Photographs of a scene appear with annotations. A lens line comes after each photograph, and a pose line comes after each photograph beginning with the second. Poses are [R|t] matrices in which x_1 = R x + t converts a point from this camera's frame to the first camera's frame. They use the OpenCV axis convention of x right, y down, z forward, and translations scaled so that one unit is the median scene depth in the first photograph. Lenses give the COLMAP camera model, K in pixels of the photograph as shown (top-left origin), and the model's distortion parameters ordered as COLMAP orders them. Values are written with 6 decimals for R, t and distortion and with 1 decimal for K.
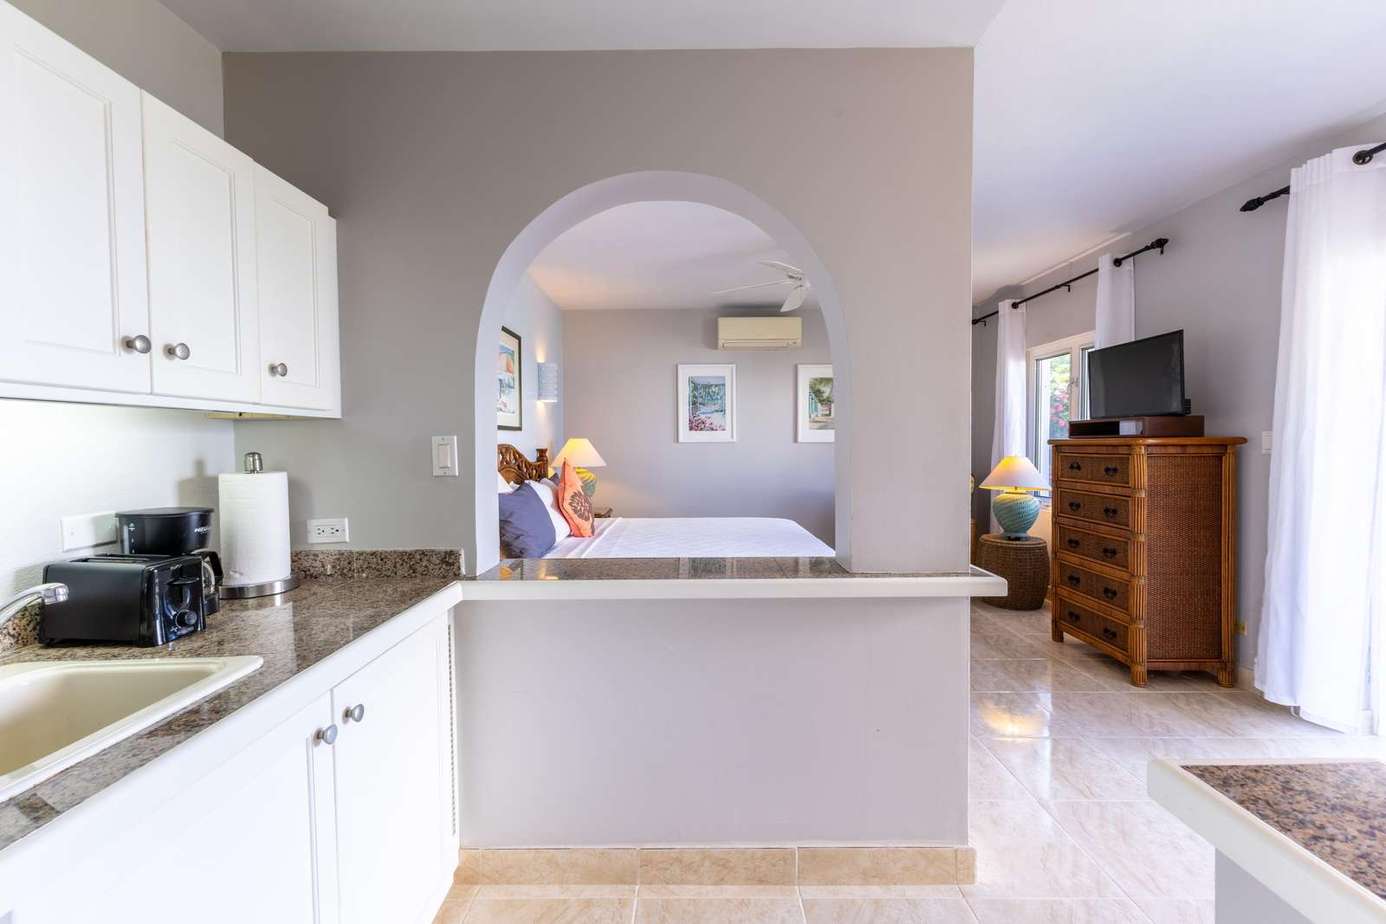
lens RADIAL K [[603.6, 0, 694.1], [0, 603.6, 464.4], [0, 0, 1]] dist [0.008992, -0.002579]
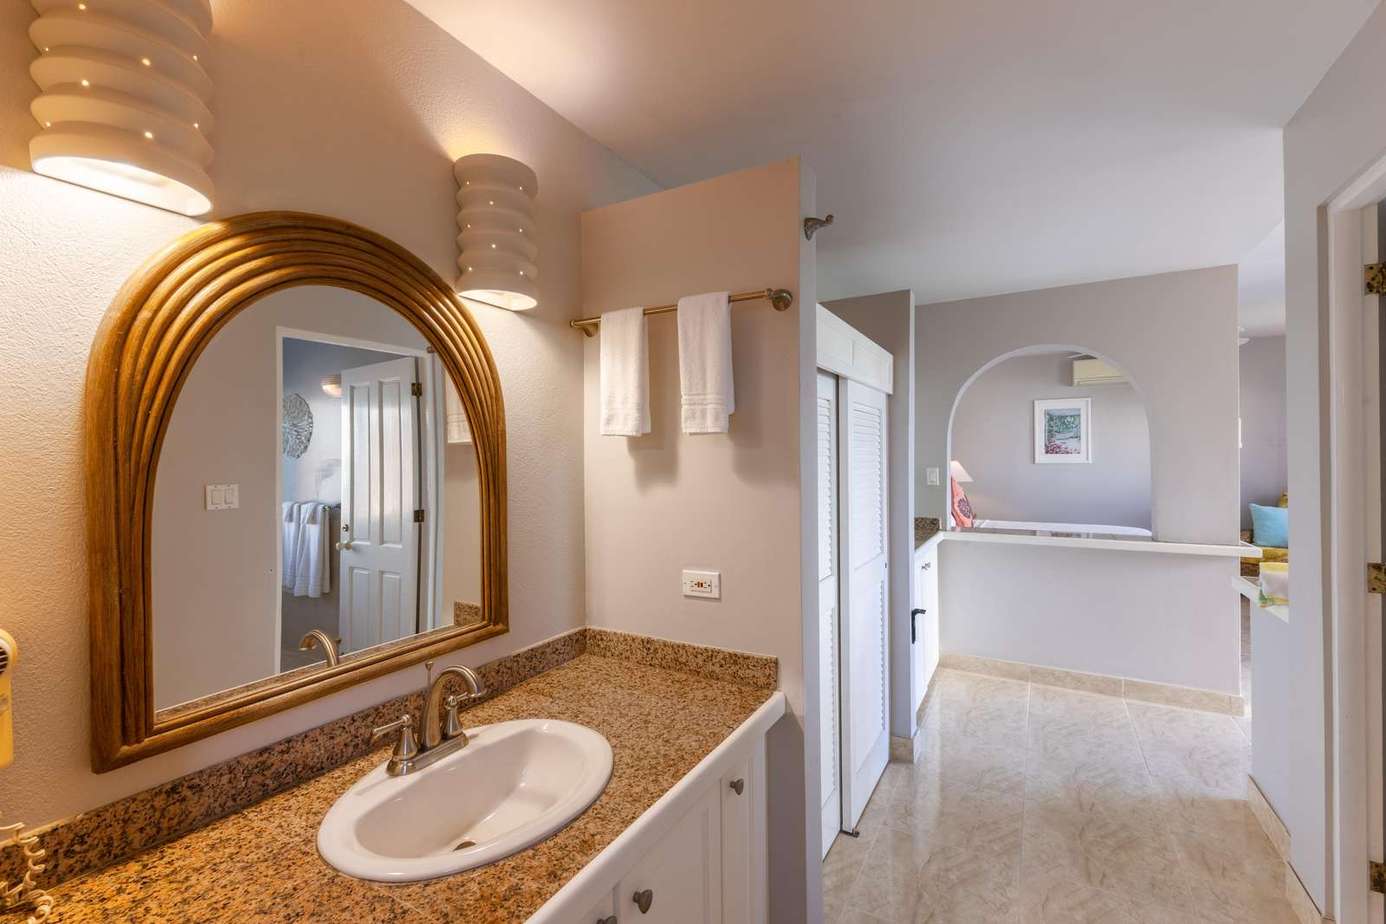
lens RADIAL K [[603.6, 0, 687.2], [0, 603.6, 463.3], [0, 0, 1]] dist [0.008992, -0.002579]
pose [[0.865146, 0.002288, -0.501515, -0.066713], [-0.014132, 0.999704, -0.019819, -0.006578], [0.501321, 0.024234, 0.864922, -1.391286]]
